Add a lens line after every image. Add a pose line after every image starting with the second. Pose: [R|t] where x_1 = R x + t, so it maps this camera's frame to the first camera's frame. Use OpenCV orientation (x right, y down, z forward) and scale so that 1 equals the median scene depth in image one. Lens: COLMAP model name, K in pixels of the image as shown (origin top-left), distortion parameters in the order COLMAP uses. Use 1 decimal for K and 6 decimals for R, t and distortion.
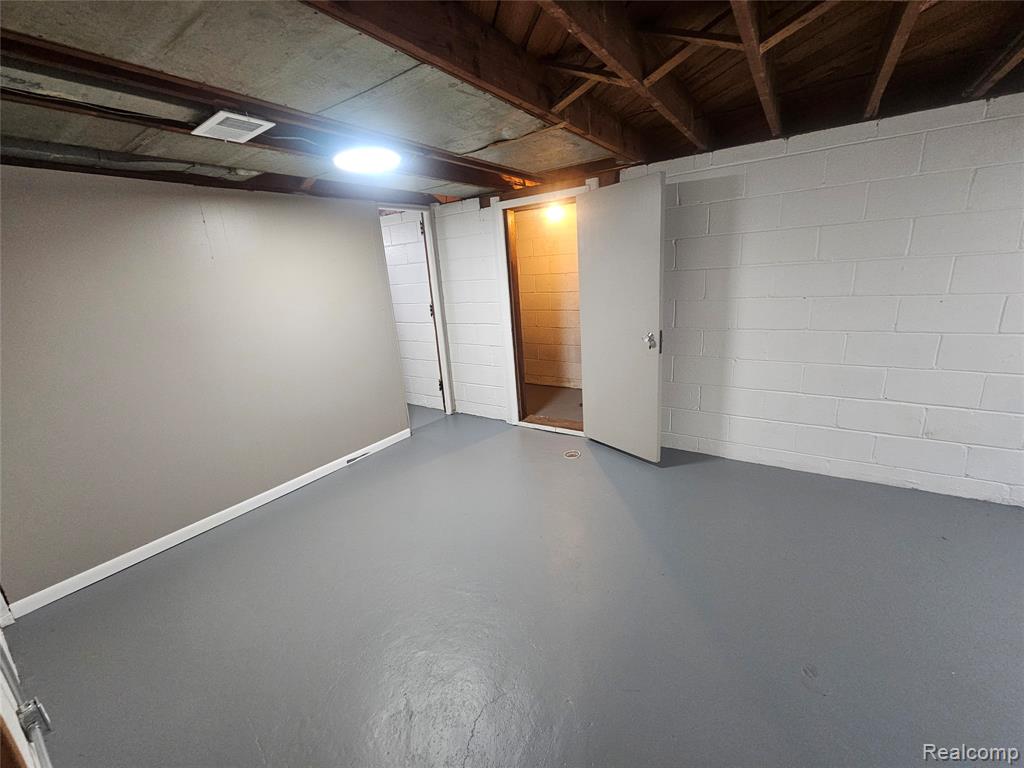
lens RADIAL K [[421.9, 0, 513.2], [0, 421.9, 380.1], [0, 0, 1]] dist [0.000606, 0.000180]
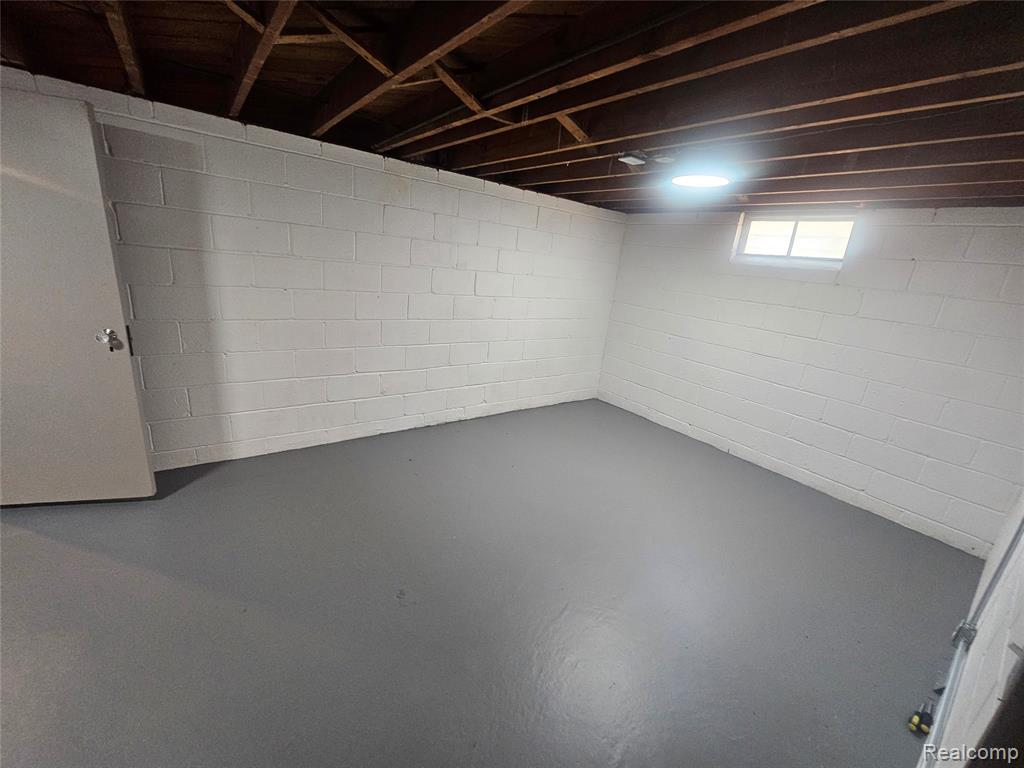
lens RADIAL K [[417.0, 0, 513.5], [0, 417.0, 383.7], [0, 0, 1]] dist [-0.002021, -0.000436]
pose [[0.329210, -0.171640, 0.928526, -0.128486], [0.122789, 0.982773, 0.138132, -0.033464], [-0.936239, 0.068539, 0.344614, 0.108479]]
